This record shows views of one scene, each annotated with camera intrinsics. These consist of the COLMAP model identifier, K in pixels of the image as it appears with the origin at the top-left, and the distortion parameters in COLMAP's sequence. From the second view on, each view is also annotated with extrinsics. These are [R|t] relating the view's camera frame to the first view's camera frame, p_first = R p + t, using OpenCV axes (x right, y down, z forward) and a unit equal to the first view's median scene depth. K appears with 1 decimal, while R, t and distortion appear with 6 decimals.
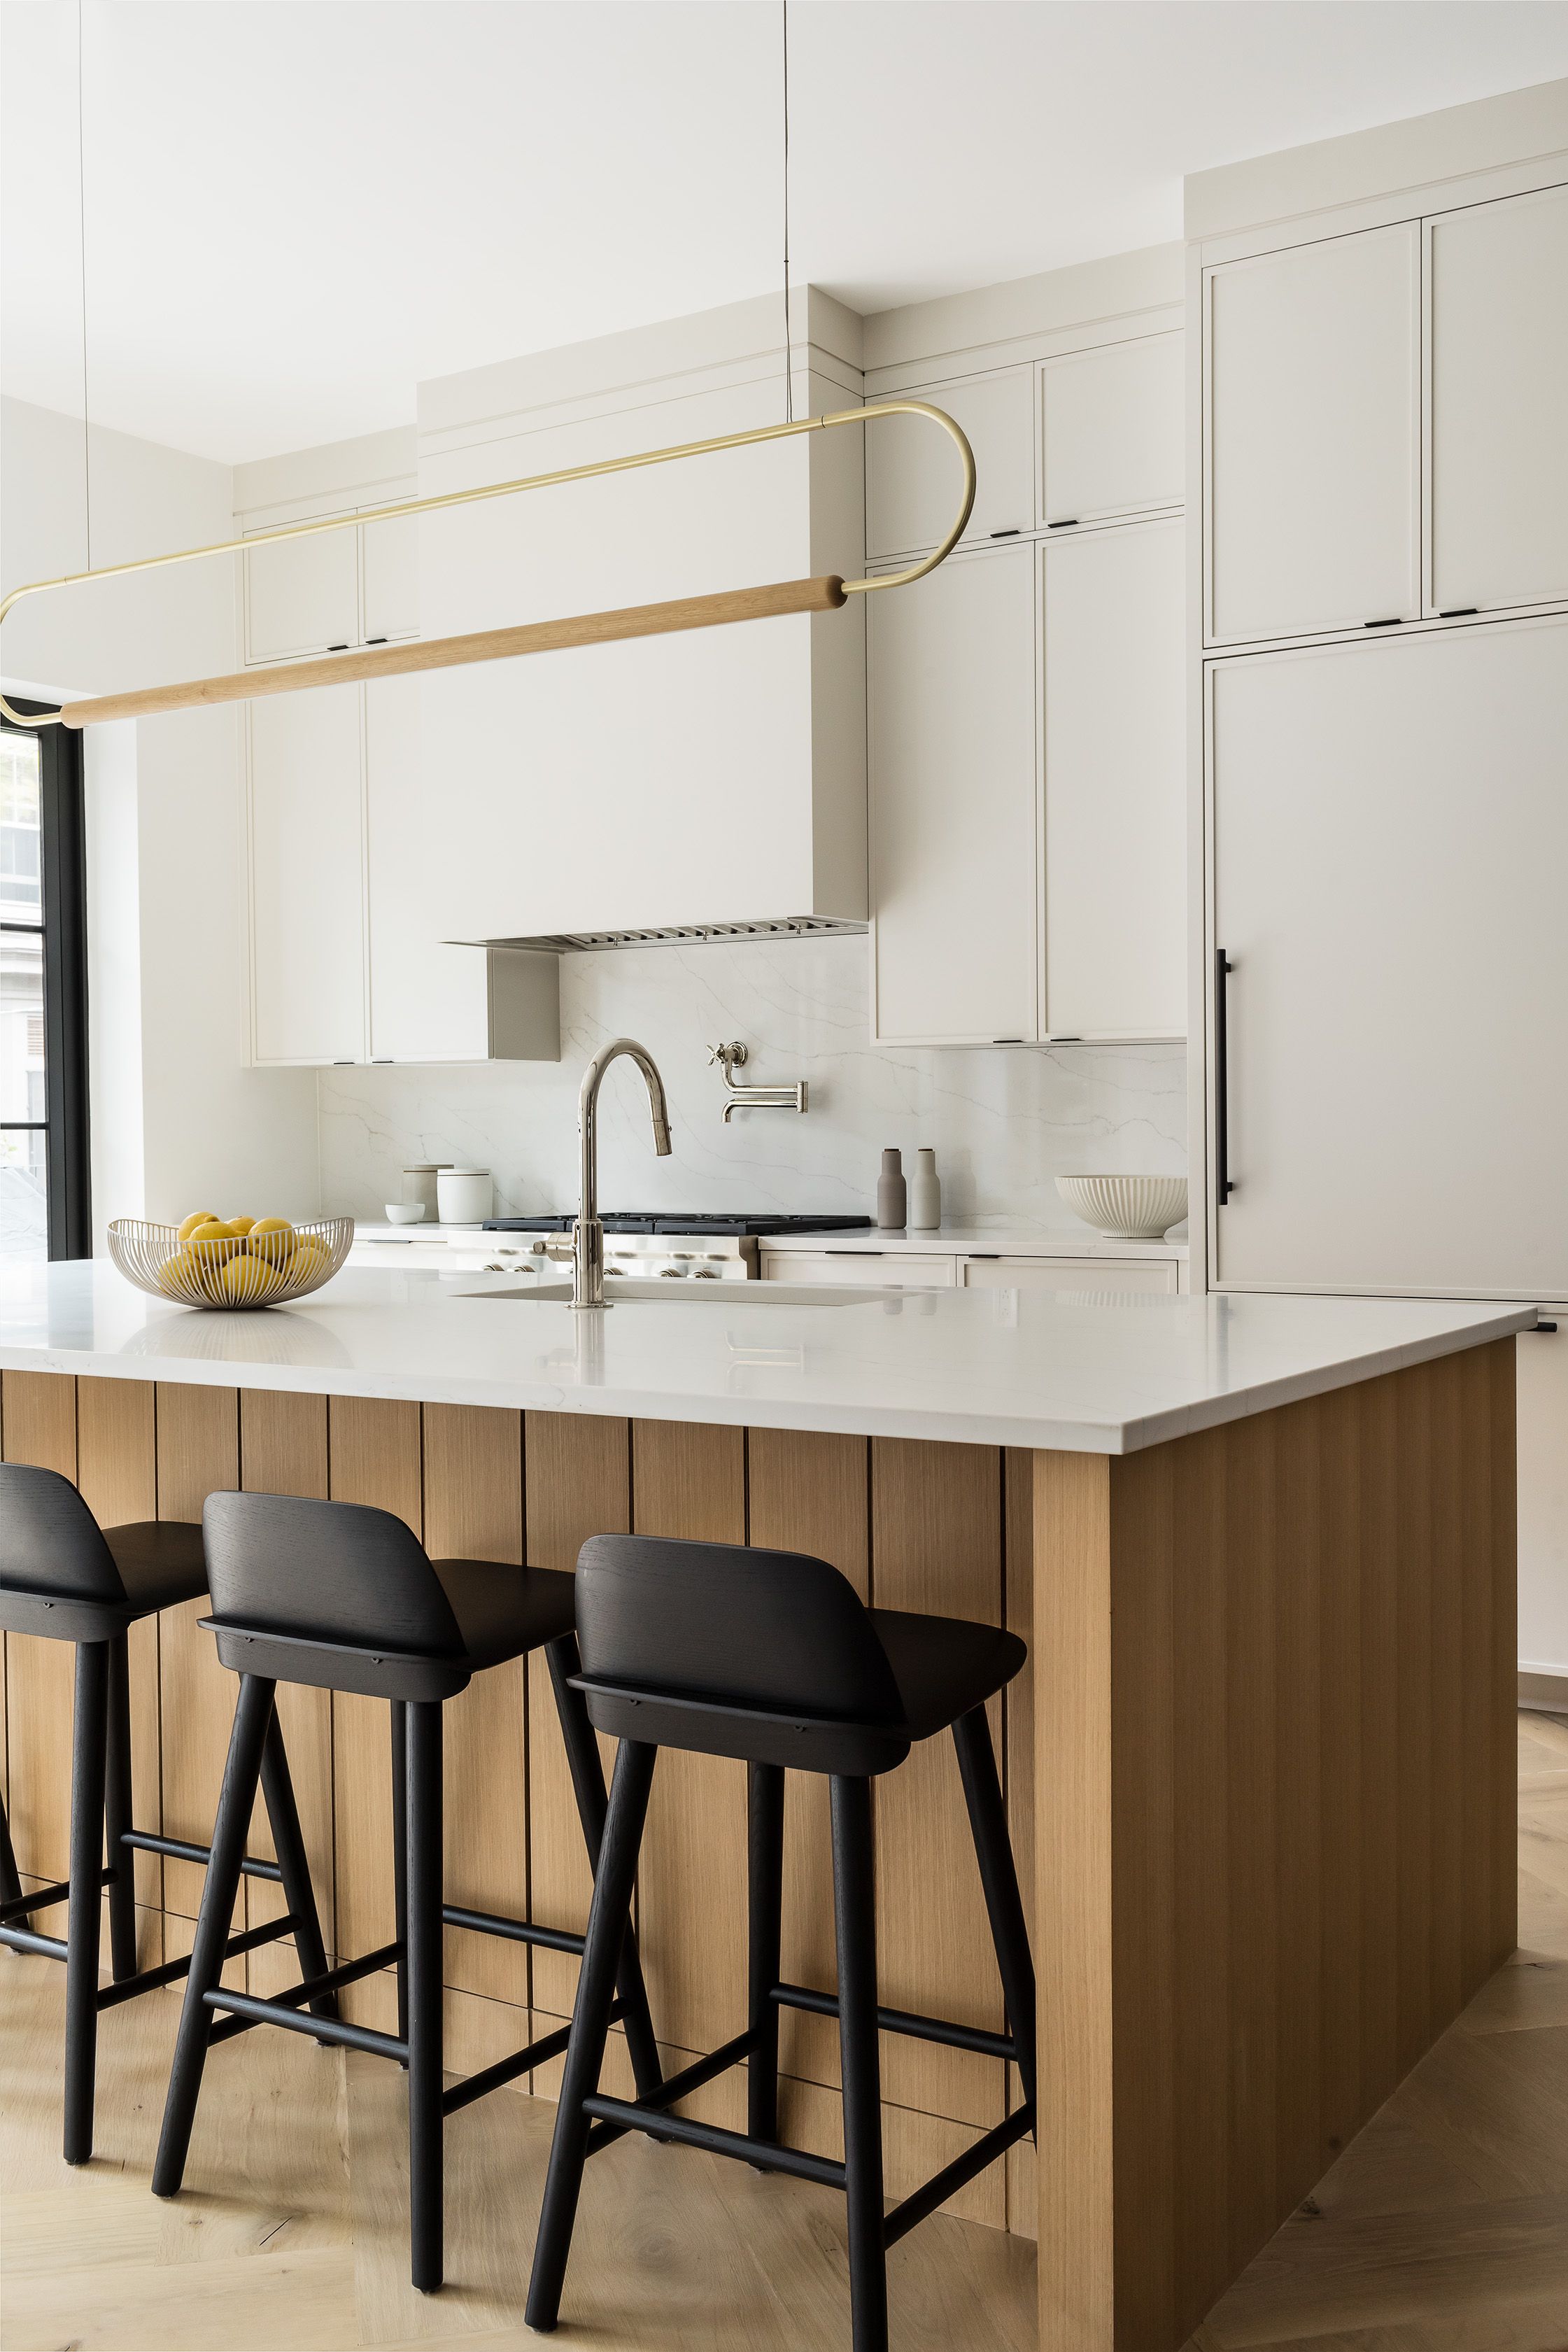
lens RADIAL K [[2311.2, 0, 784.0], [0, 2311.2, 1176.0], [0, 0, 1]] dist [0.061544, 0.001611]
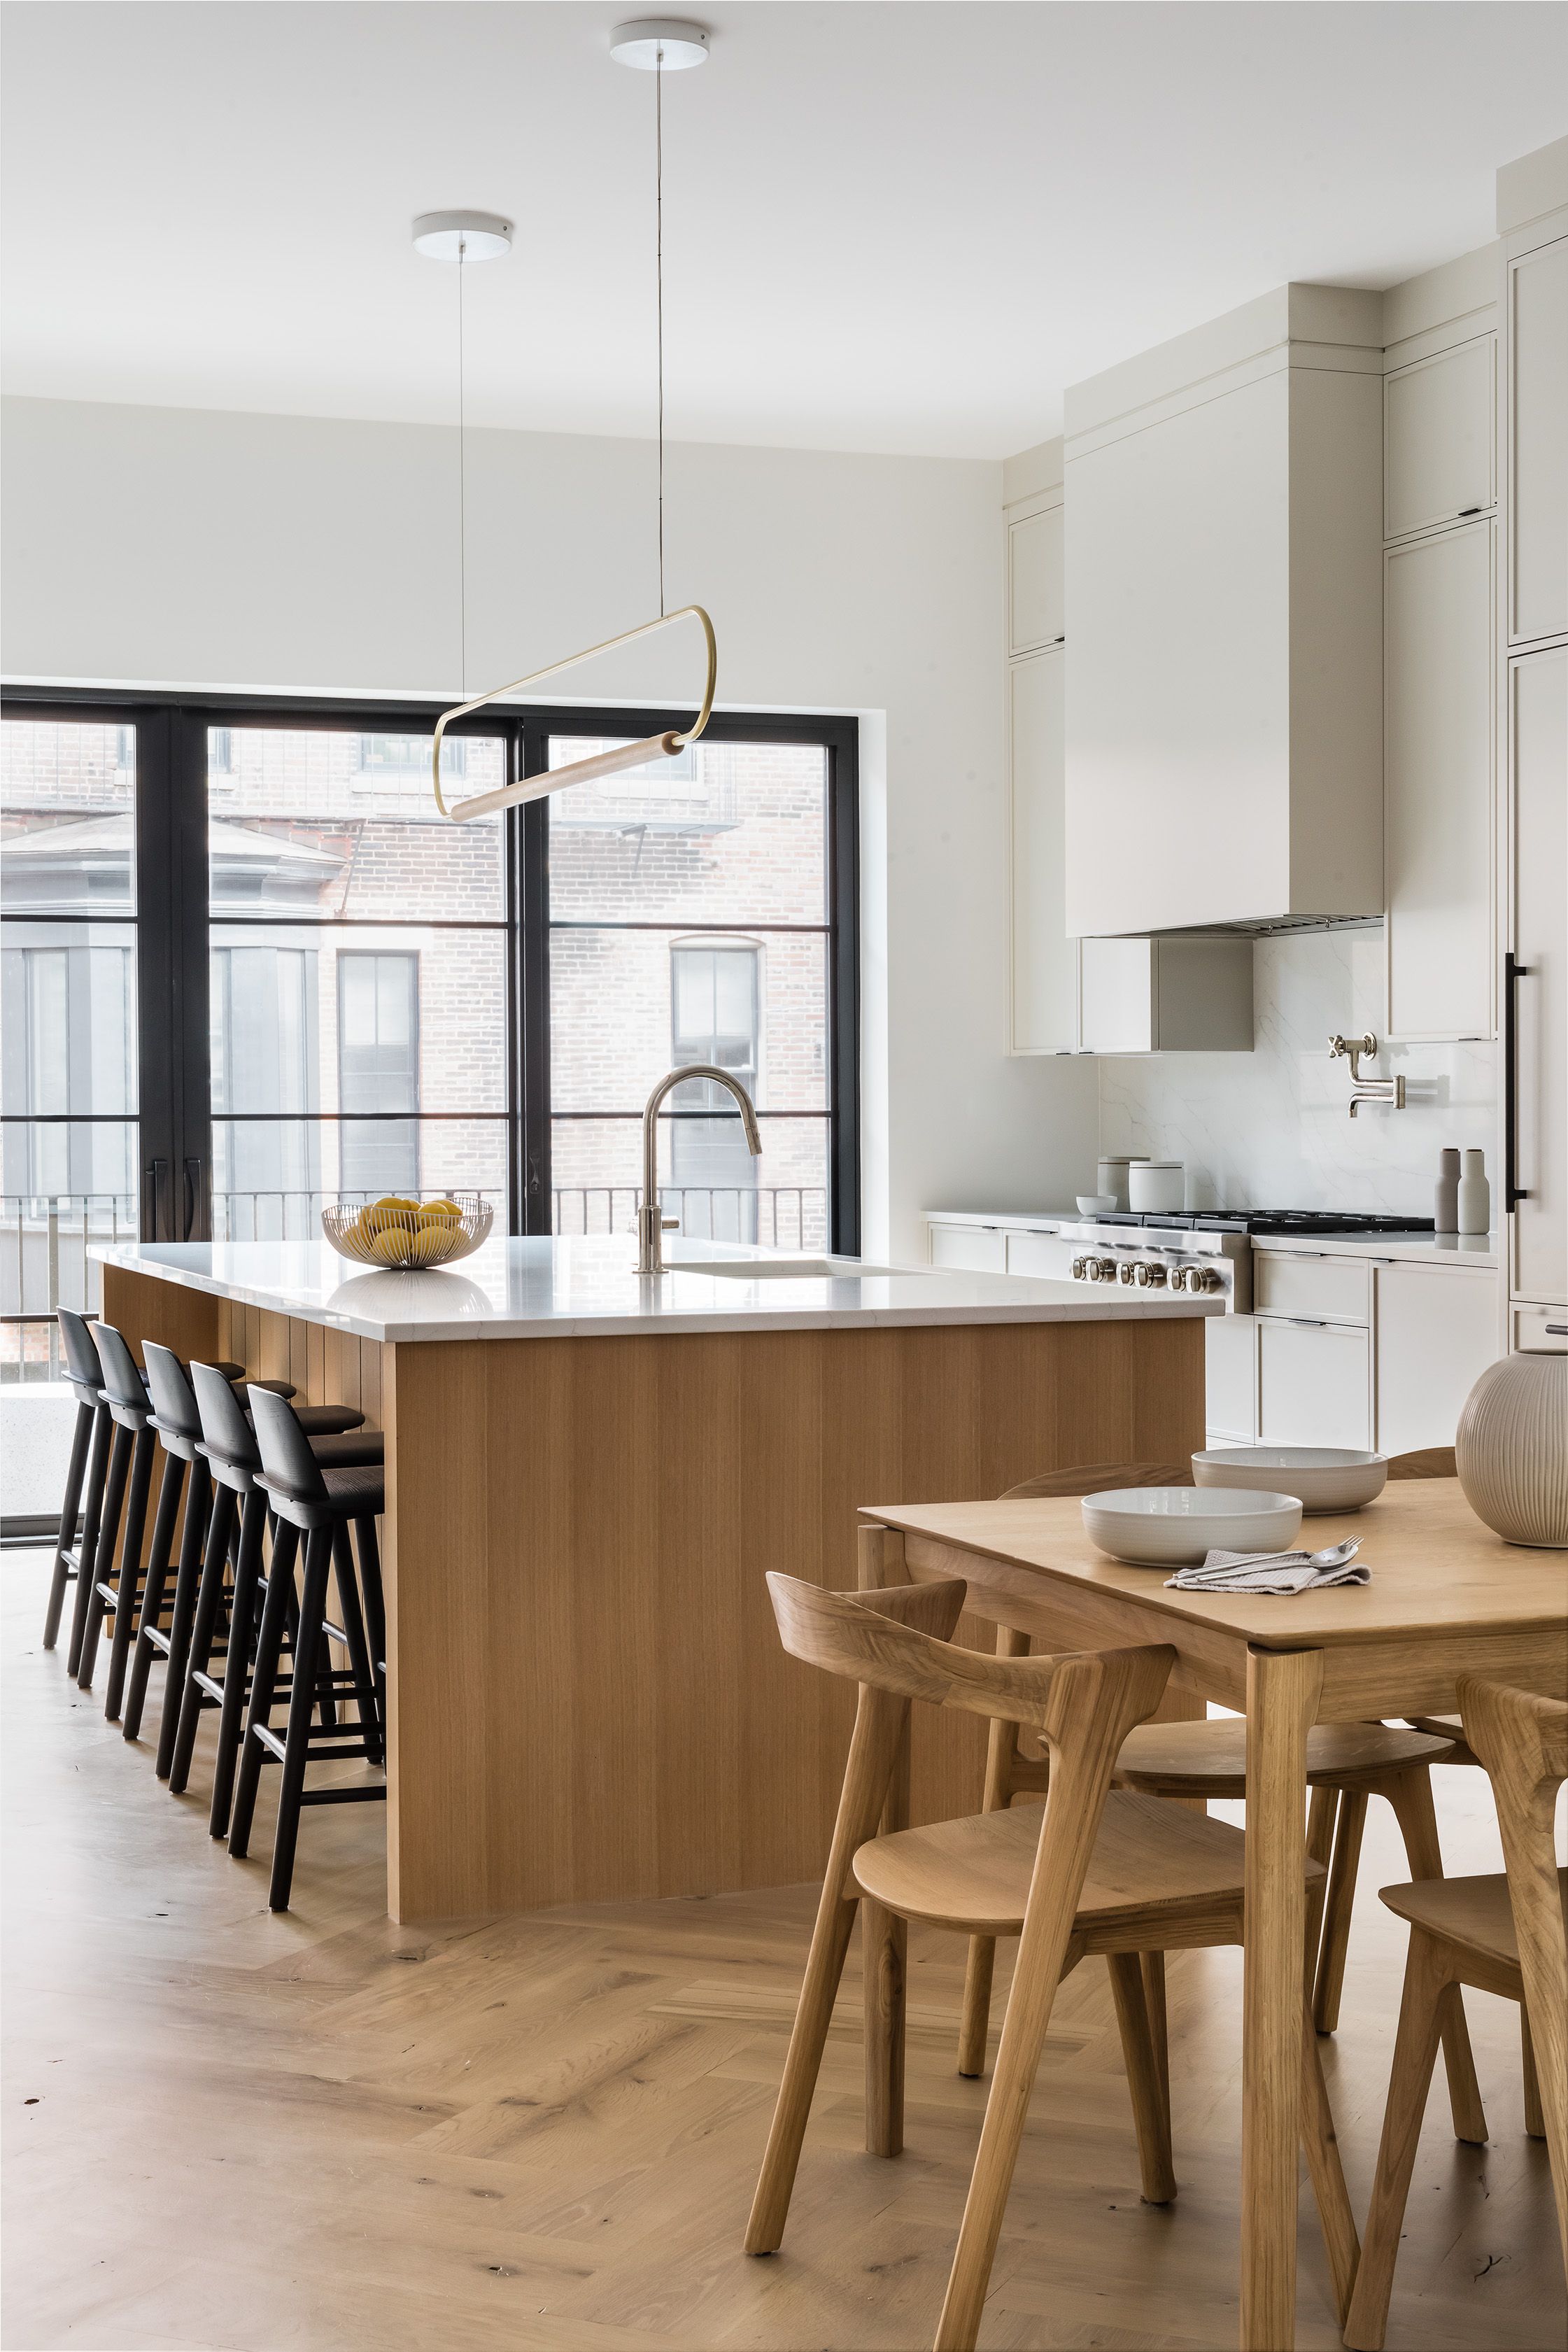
lens RADIAL K [[3455.0, 0, 784.0], [0, 3455.0, 1176.0], [0, 0, 1]] dist [0.159159, -0.017536]
pose [[0.804979, 0.023539, -0.592836, 0.698377], [-0.021990, 0.999710, 0.009834, -0.009090], [0.592895, 0.005120, 0.805263, -0.317855]]
